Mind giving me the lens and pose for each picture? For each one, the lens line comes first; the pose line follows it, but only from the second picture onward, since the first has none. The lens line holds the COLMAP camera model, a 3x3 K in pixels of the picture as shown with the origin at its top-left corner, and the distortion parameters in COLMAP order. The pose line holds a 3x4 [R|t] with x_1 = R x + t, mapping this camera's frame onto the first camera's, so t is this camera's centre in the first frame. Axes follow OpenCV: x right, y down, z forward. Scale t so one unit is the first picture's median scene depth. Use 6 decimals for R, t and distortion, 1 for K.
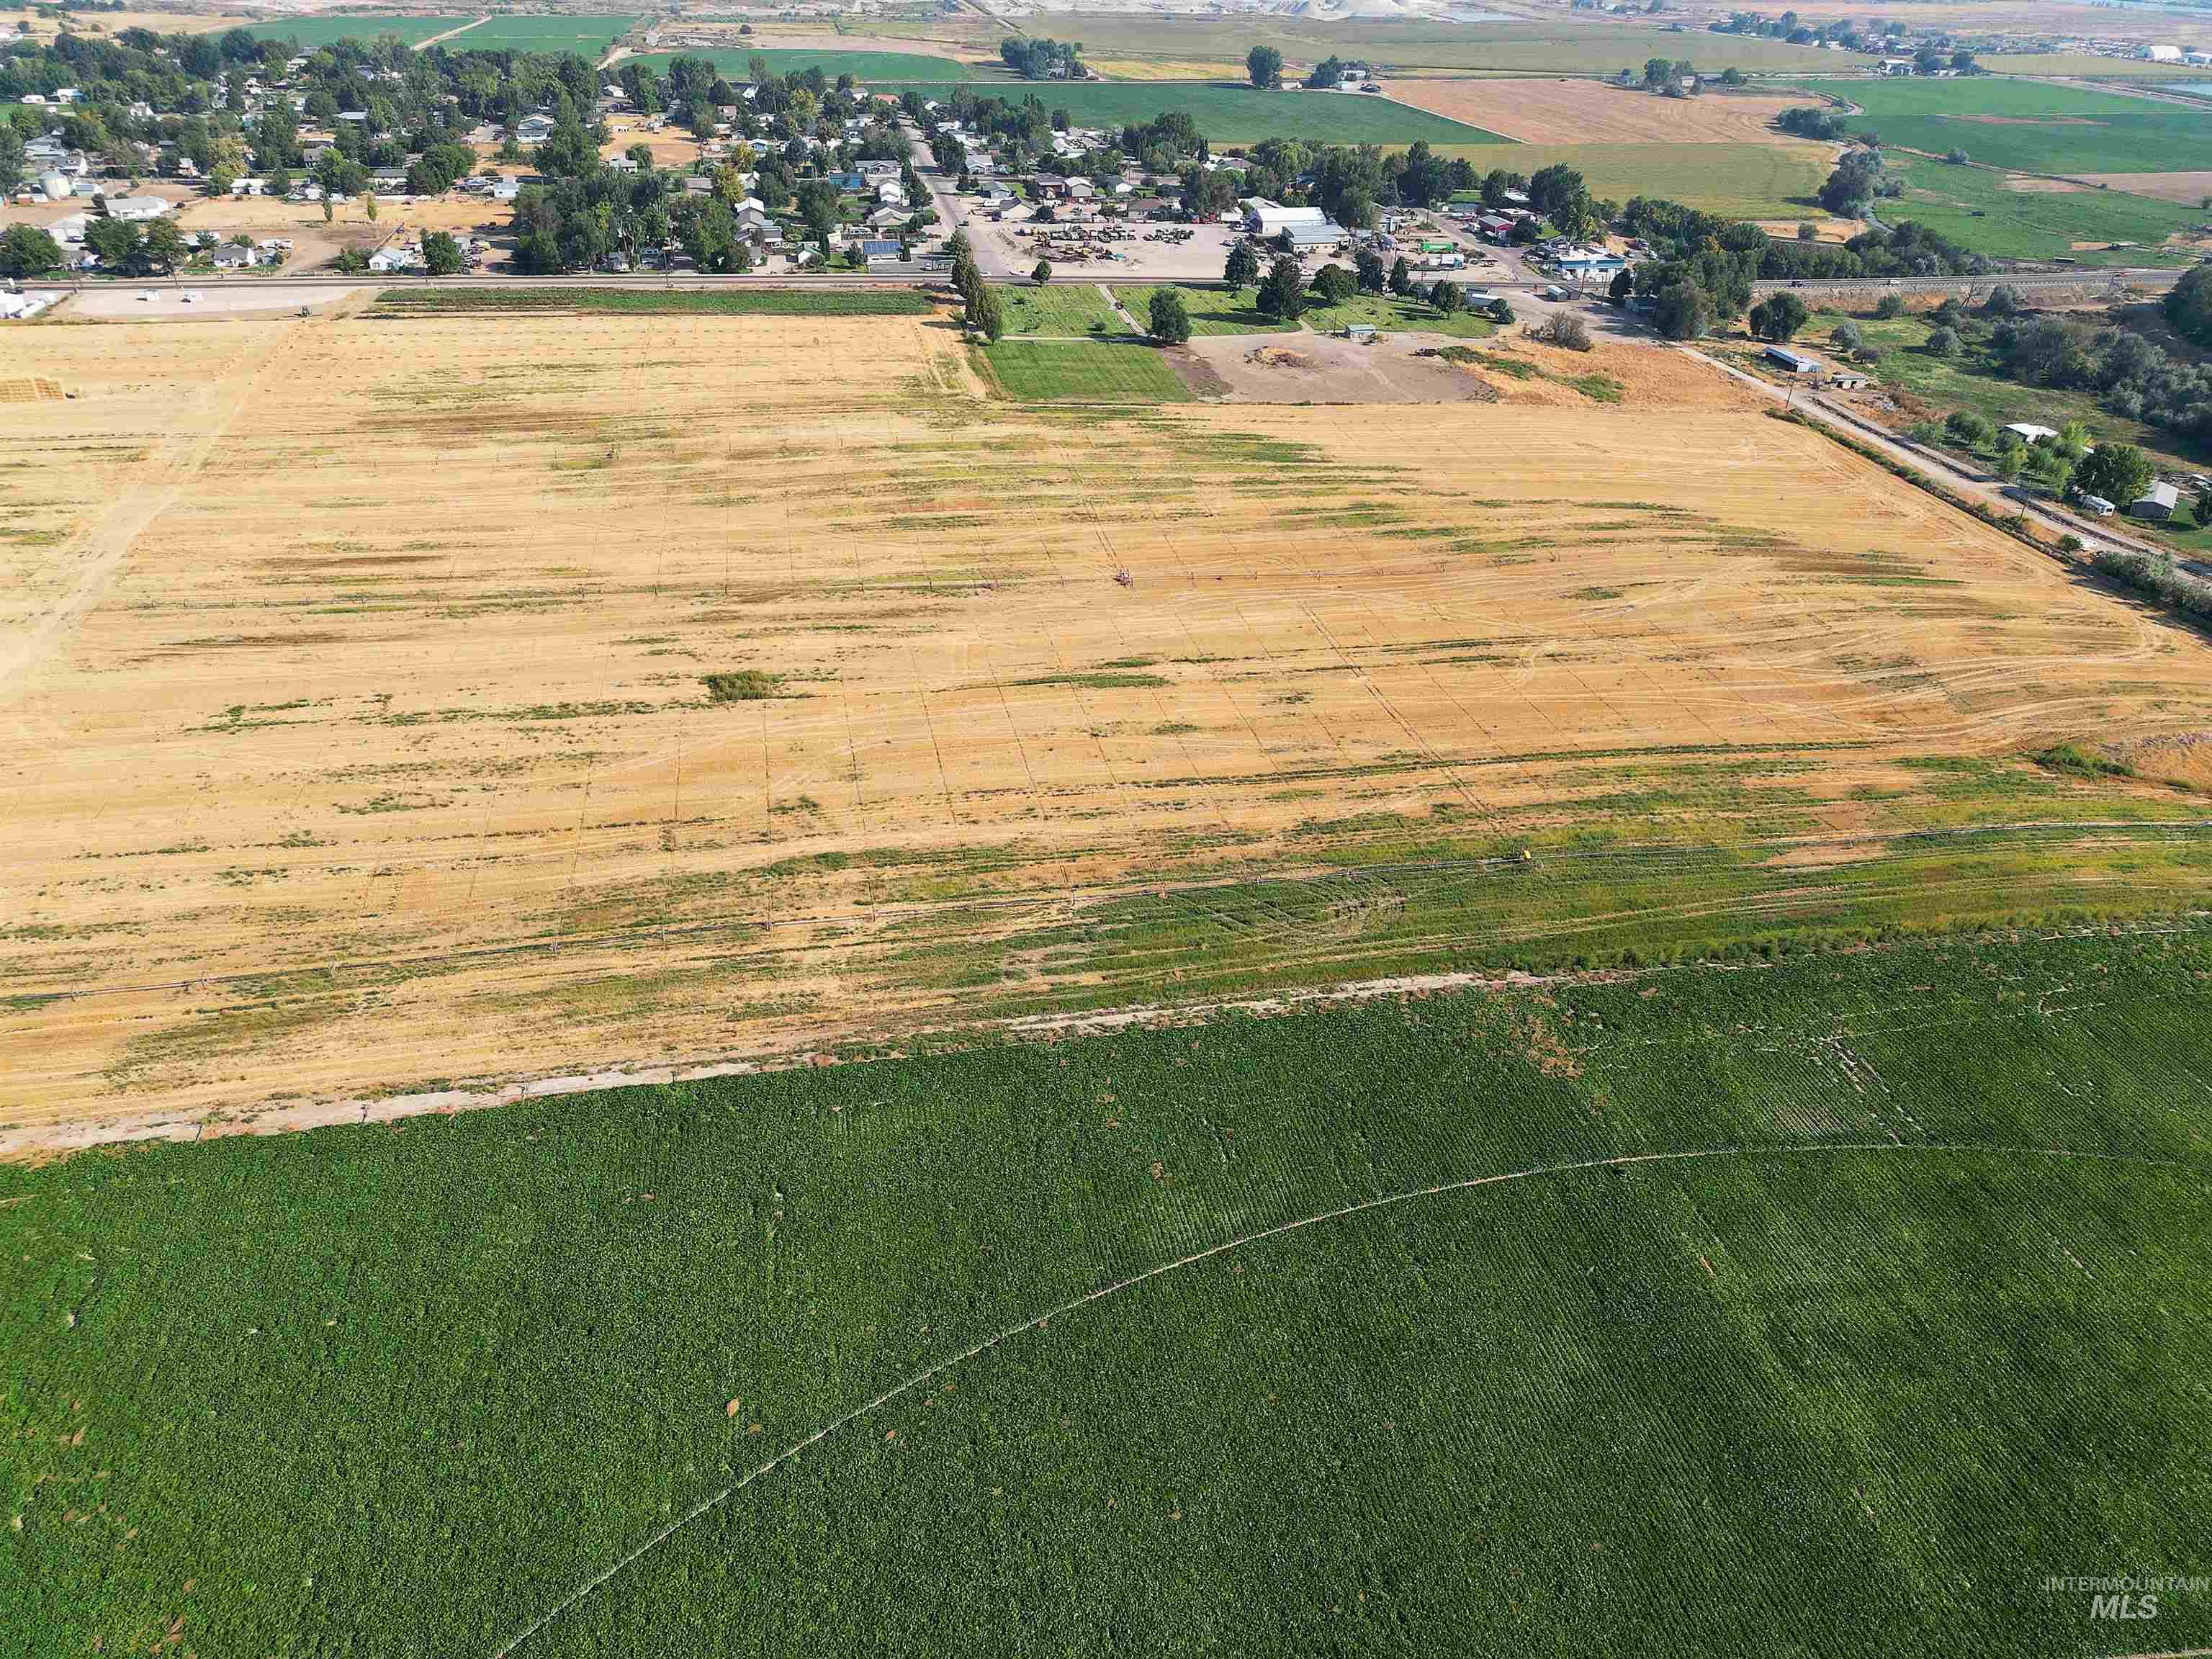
lens RADIAL K [[1586.0, 0, 1114.2], [0, 1586.0, 817.1], [0, 0, 1]] dist [0.015867, -0.008195]
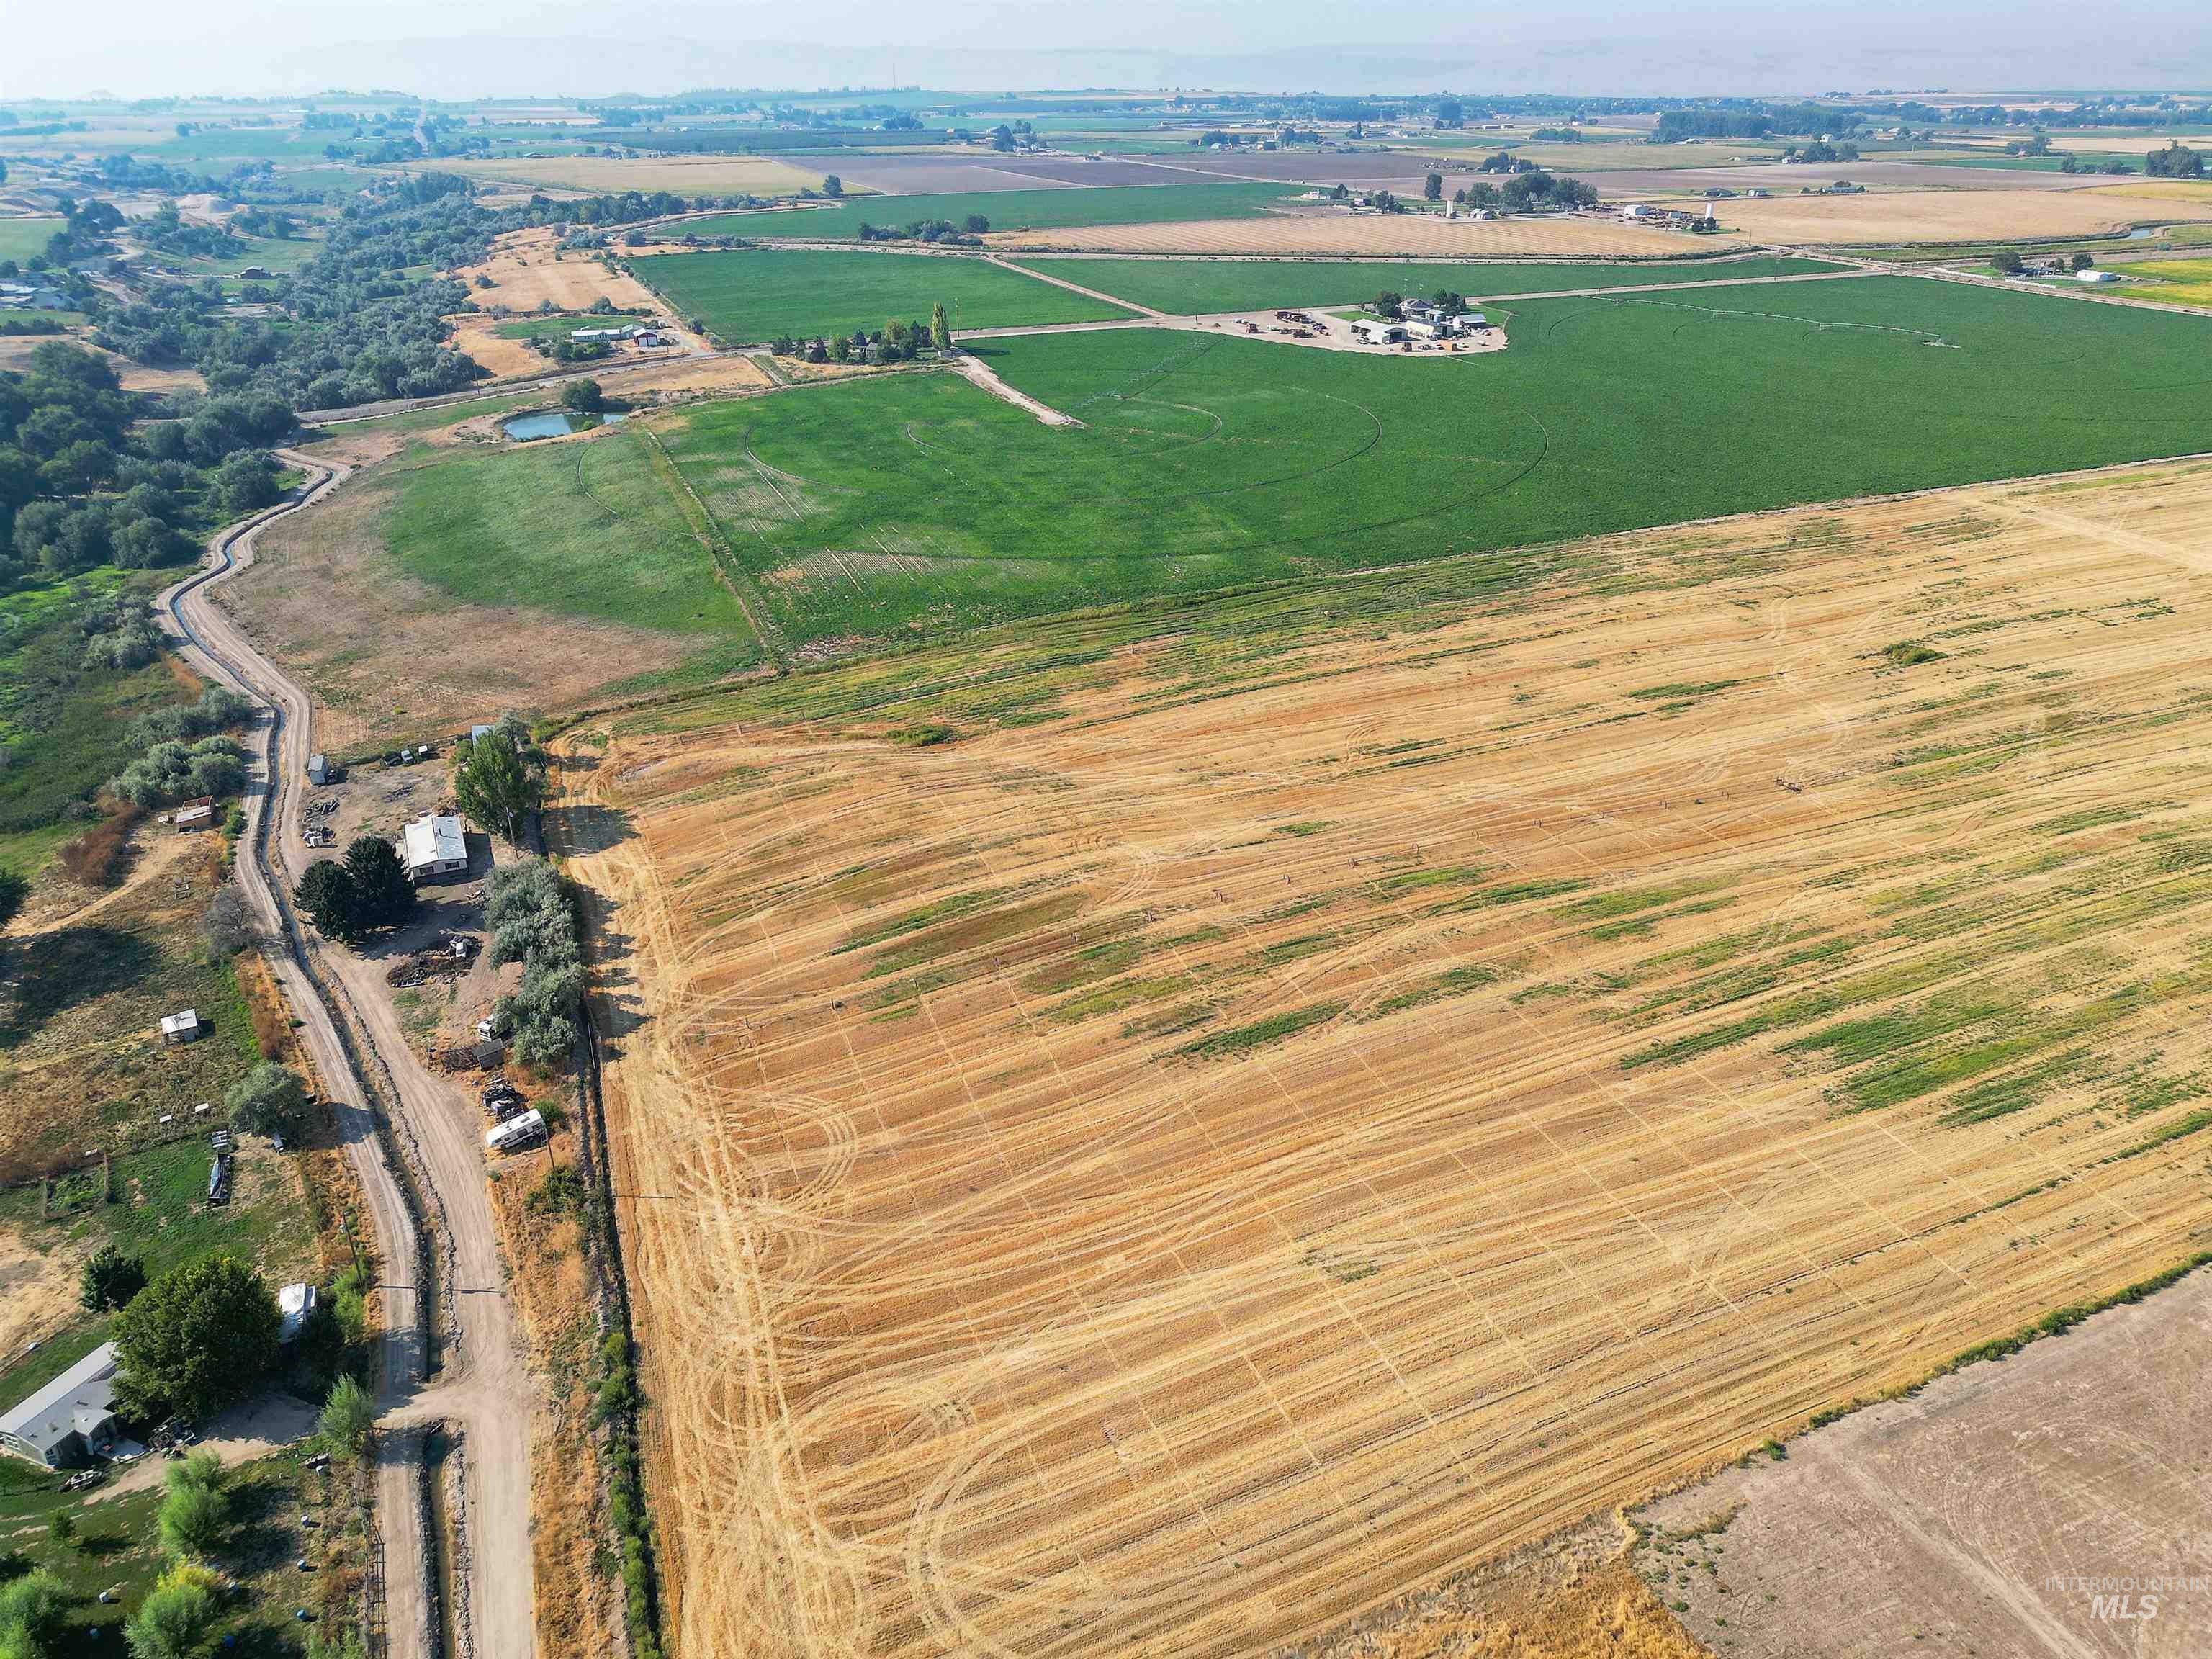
lens RADIAL K [[1586.0, 0, 1114.2], [0, 1586.0, 817.1], [0, 0, 1]] dist [0.015867, -0.008195]
pose [[-0.982705, 0.069422, -0.171674, 0.431153], [-0.101361, 0.574205, 0.812413, -0.664187], [0.154976, 0.815763, -0.557238, 1.136376]]
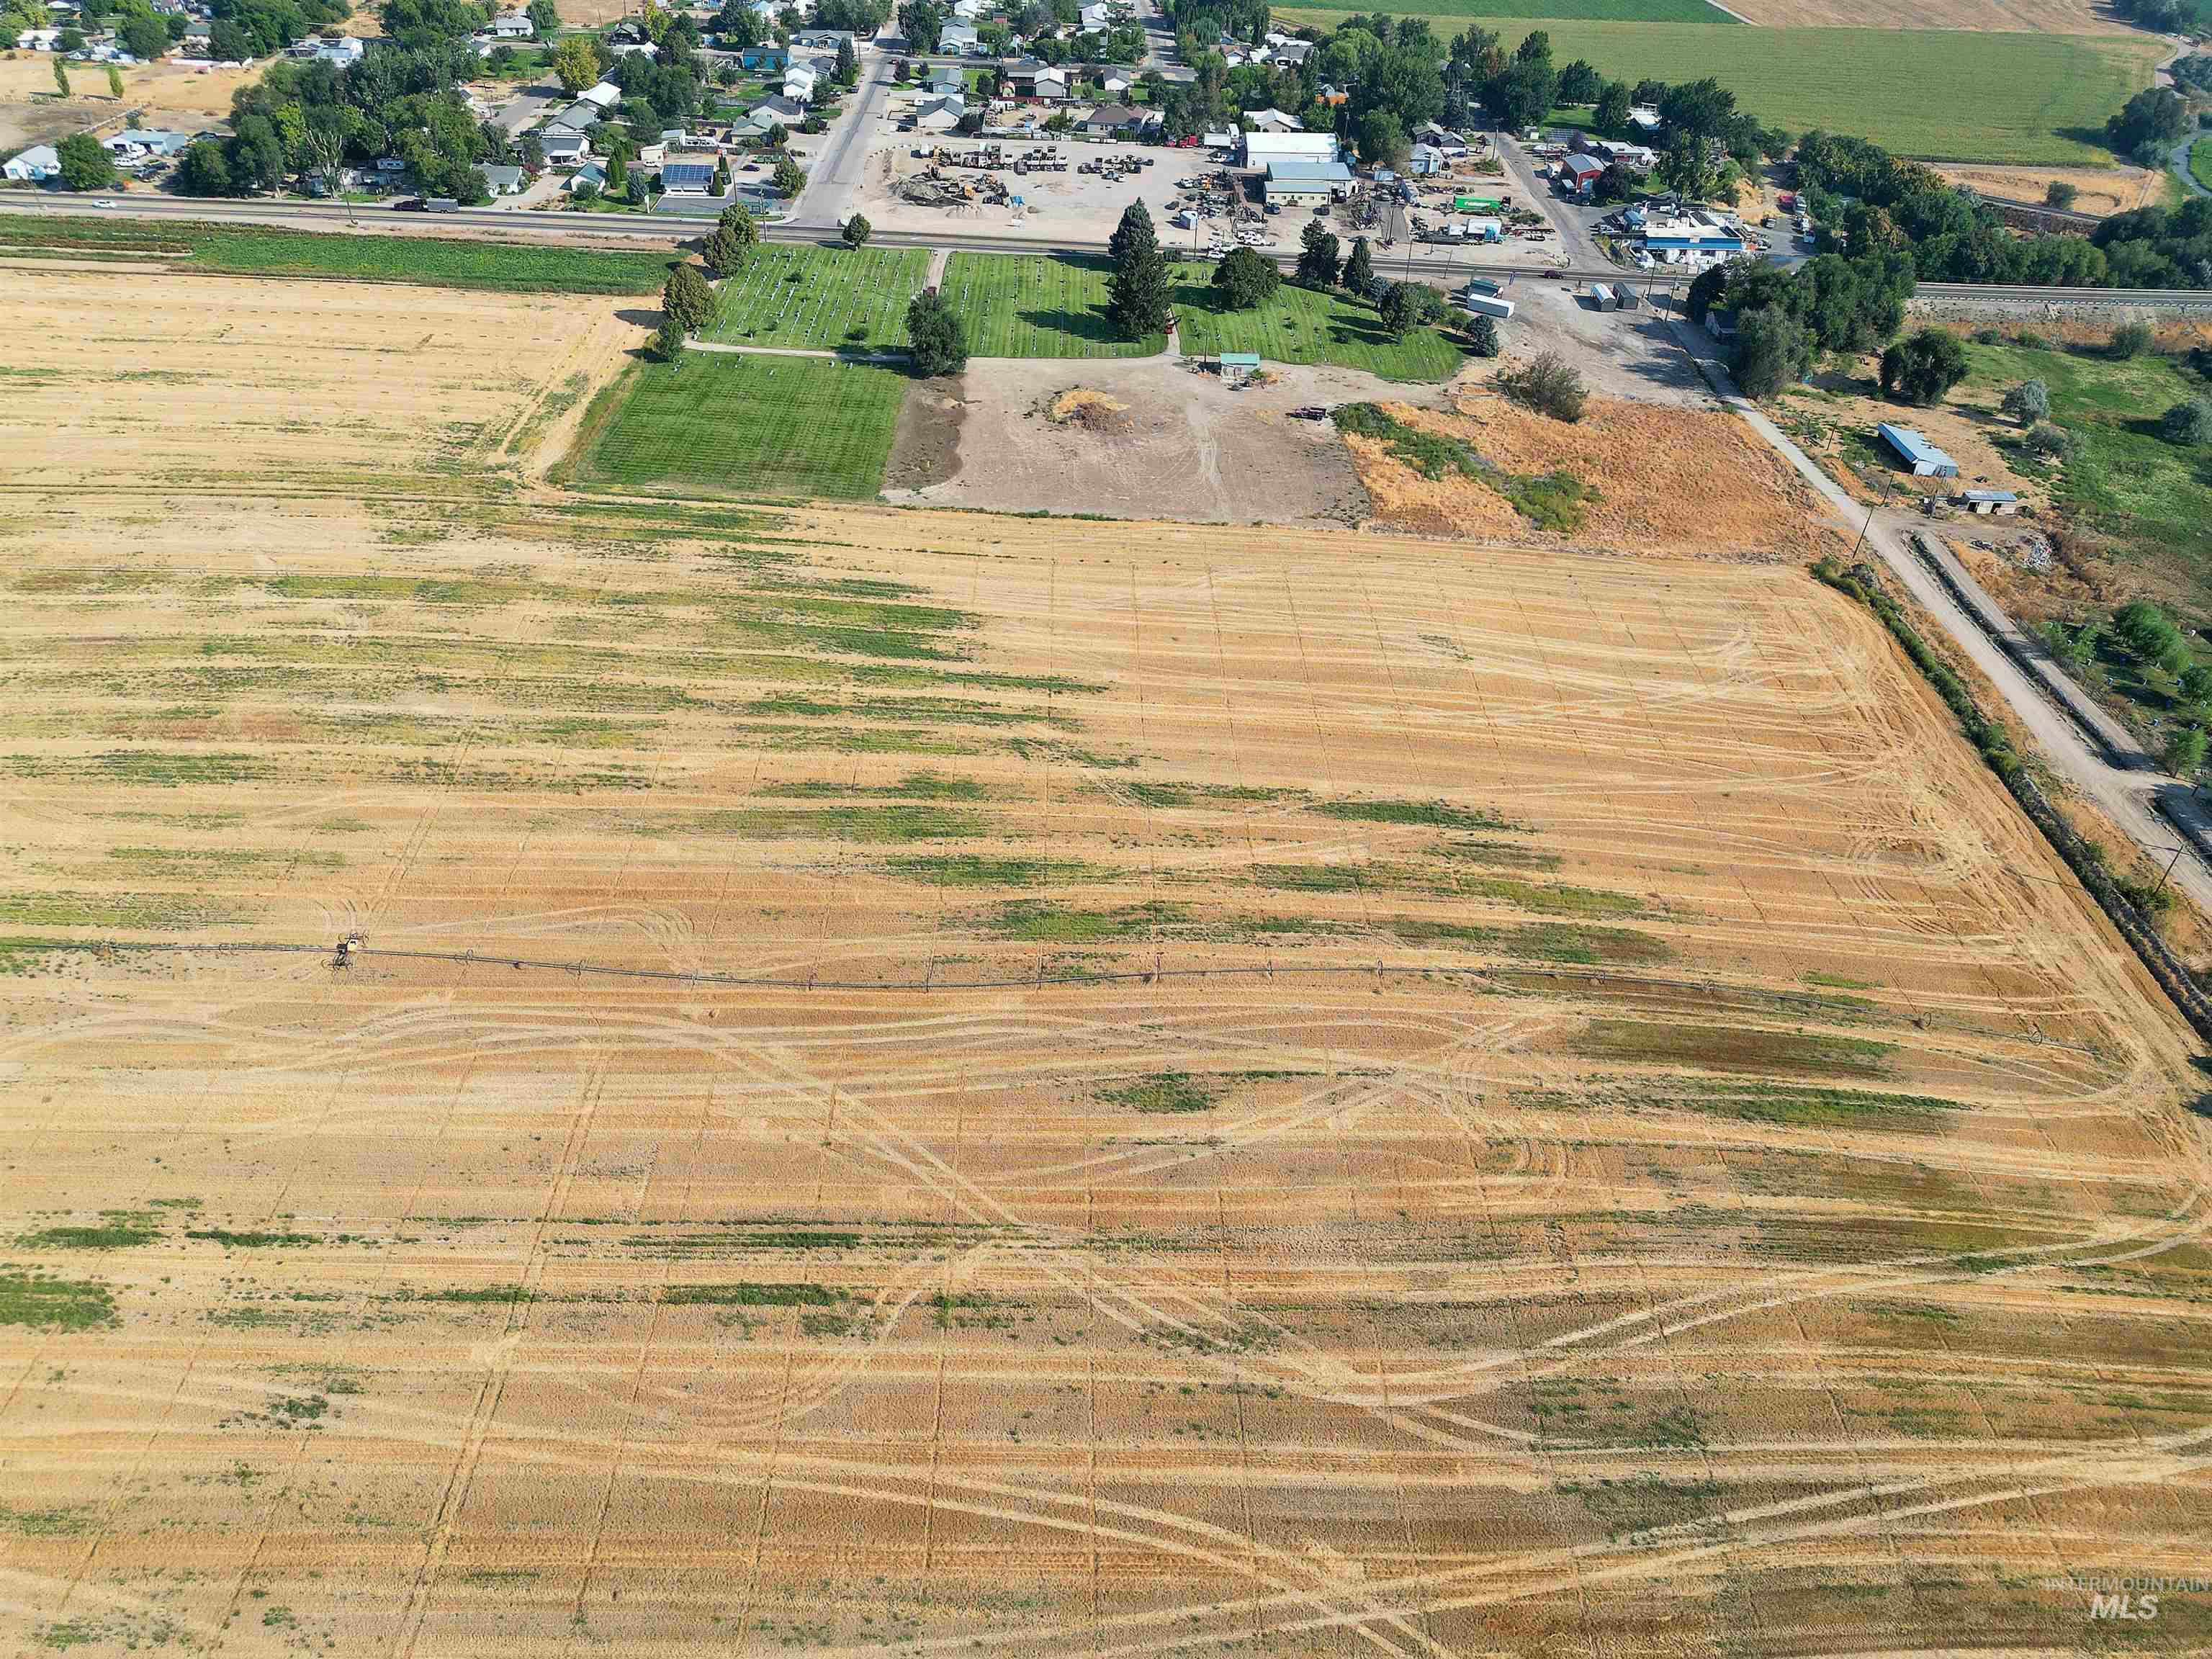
lens RADIAL K [[1586.0, 0, 1114.2], [0, 1586.0, 817.1], [0, 0, 1]] dist [0.015867, -0.008195]
pose [[0.983464, 0.112119, -0.142228, 0.268973], [-0.098115, 0.989940, 0.101941, -0.217274], [0.152226, -0.086301, 0.984571, 0.375464]]
